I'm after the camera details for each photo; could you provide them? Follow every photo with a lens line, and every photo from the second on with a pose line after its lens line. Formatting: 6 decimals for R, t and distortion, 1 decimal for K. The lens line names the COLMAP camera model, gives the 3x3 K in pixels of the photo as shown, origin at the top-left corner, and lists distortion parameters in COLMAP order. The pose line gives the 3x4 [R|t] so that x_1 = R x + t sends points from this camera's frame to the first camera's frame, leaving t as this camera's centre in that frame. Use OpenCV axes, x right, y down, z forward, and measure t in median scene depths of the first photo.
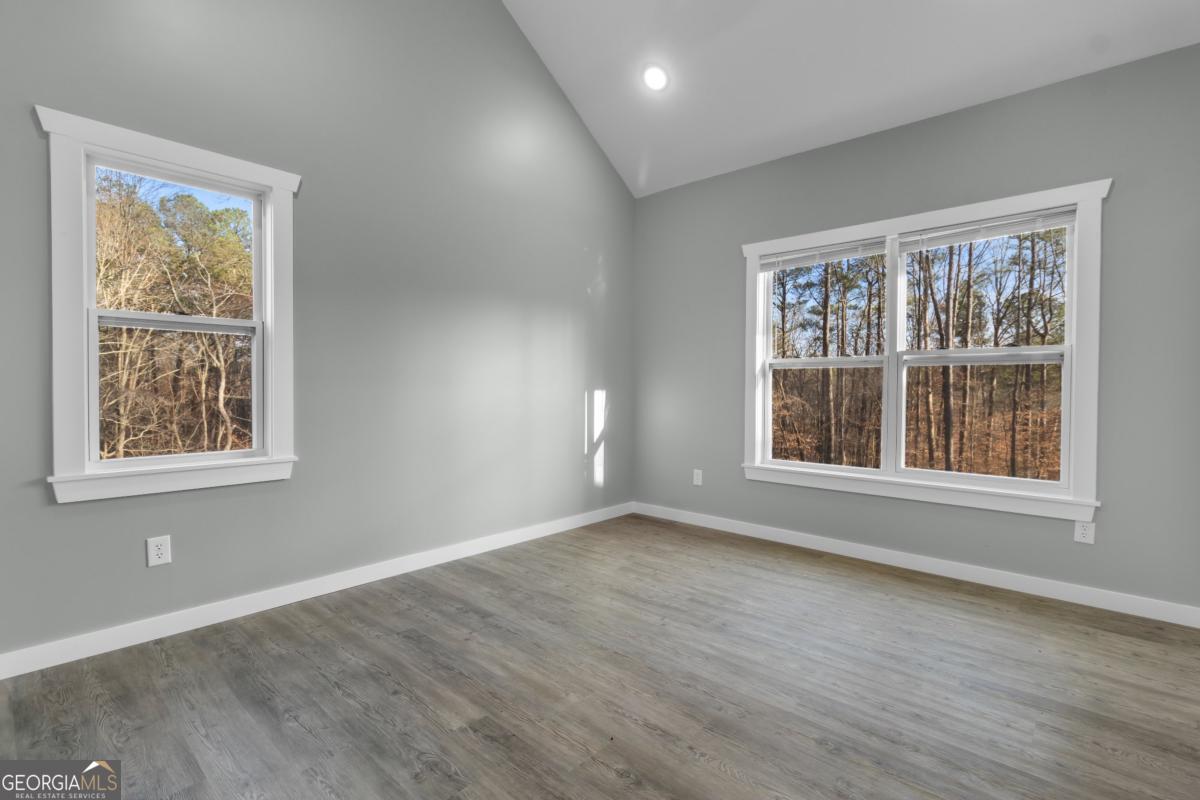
lens RADIAL K [[555.4, 0, 605.8], [0, 555.4, 390.2], [0, 0, 1]] dist [0.002907, 0.000253]
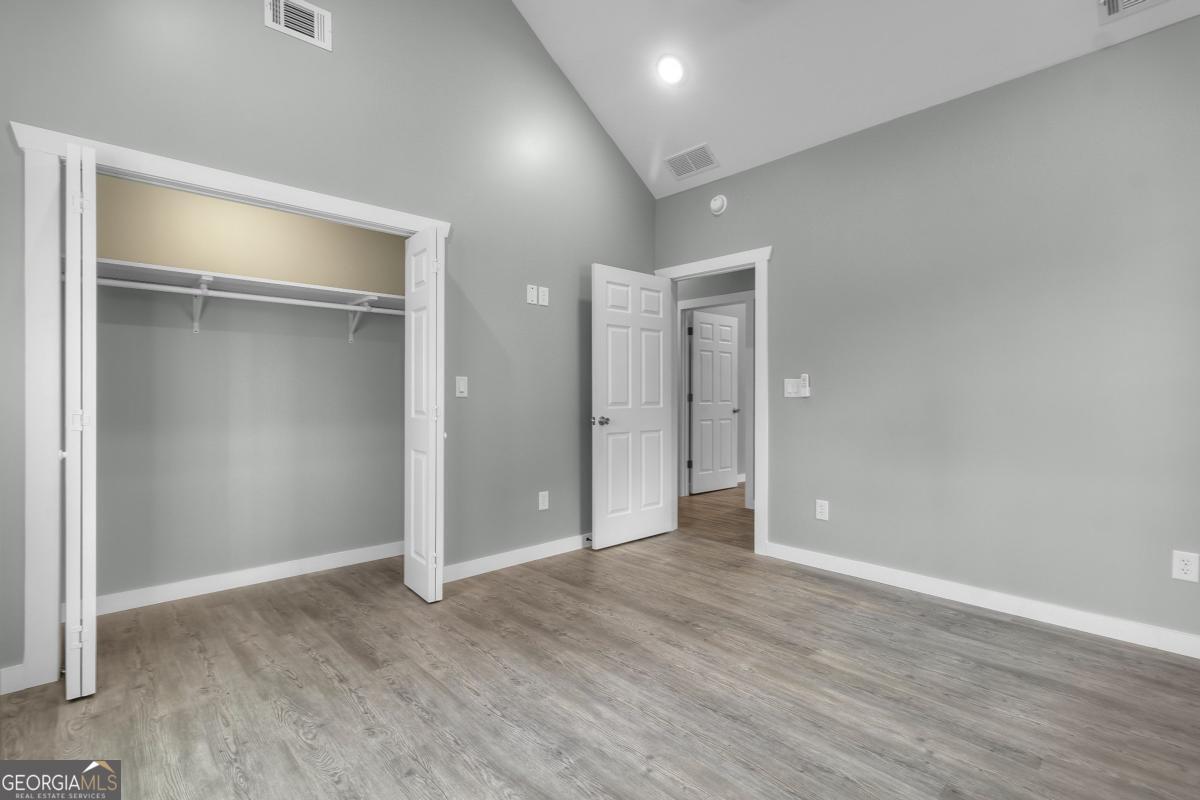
lens RADIAL K [[555.4, 0, 605.8], [0, 555.4, 390.2], [0, 0, 1]] dist [0.002907, 0.000253]
pose [[-0.996588, -0.005284, 0.082372, 0.130237], [-0.005289, 0.999986, 0.000154, -0.017973], [-0.082372, -0.000282, -0.996602, 2.091038]]
